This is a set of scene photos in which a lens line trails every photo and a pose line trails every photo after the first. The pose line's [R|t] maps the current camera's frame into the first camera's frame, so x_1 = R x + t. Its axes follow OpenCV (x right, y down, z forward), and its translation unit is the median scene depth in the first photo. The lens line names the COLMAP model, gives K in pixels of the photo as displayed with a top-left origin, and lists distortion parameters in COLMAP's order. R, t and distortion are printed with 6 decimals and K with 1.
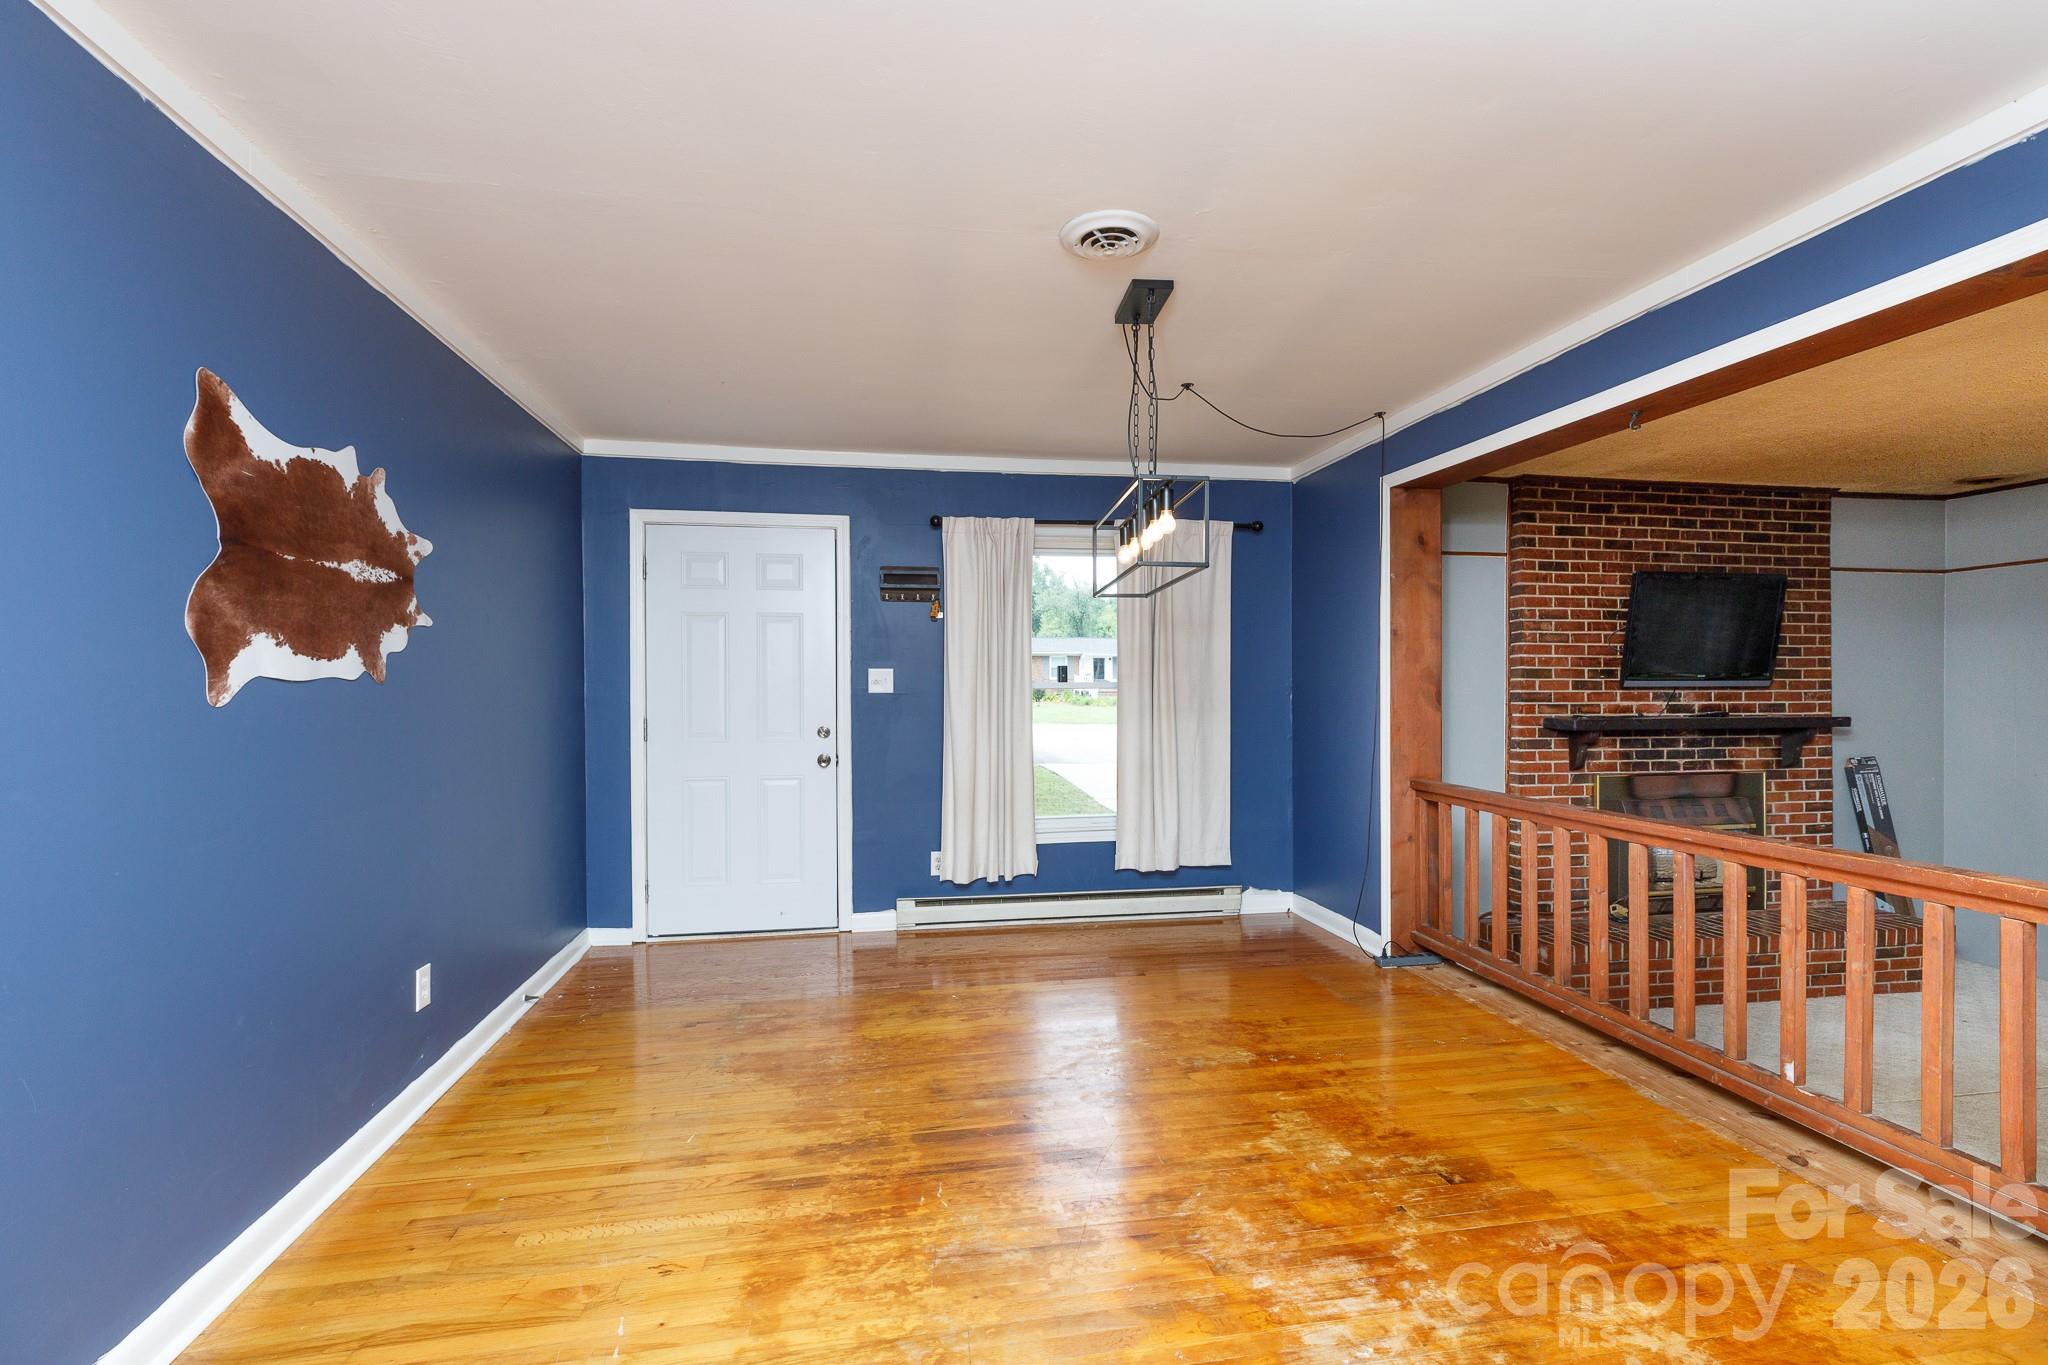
lens RADIAL K [[922.0, 0, 1027.0], [0, 922.0, 701.8], [0, 0, 1]] dist [0.000871, -0.000348]
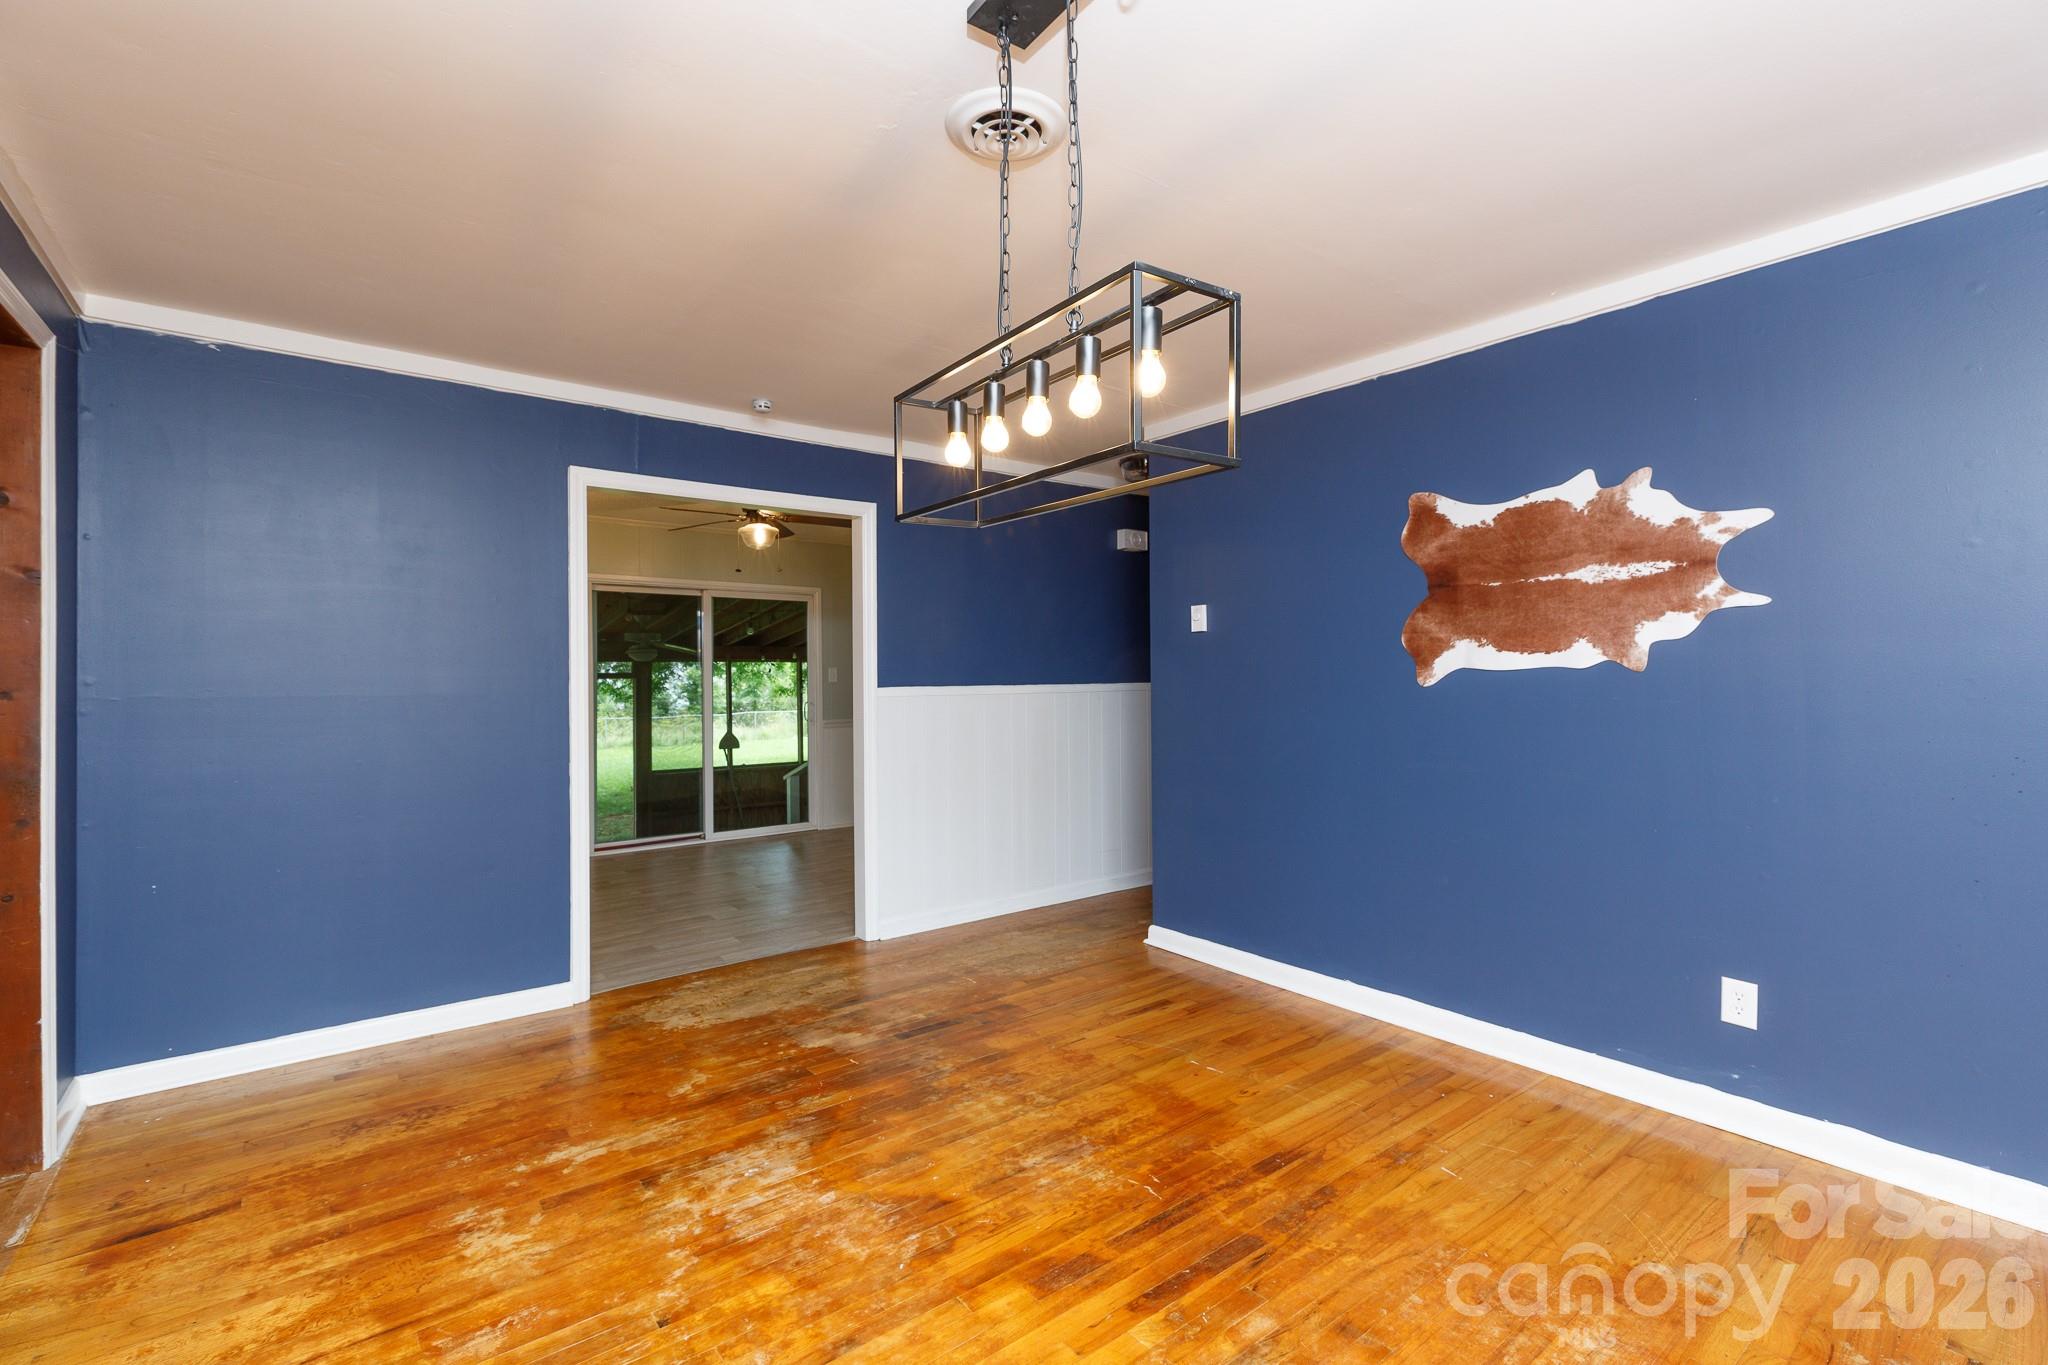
lens RADIAL K [[904.6, 0, 1024.0], [0, 904.6, 682.5], [0, 0, 1]] dist [0.000316, -0.000057]
pose [[-0.886233, 0.014275, -0.463019, 0.358495], [0.003850, 0.999717, 0.023454, -0.028505], [0.463223, 0.019004, -0.886038, 1.368391]]
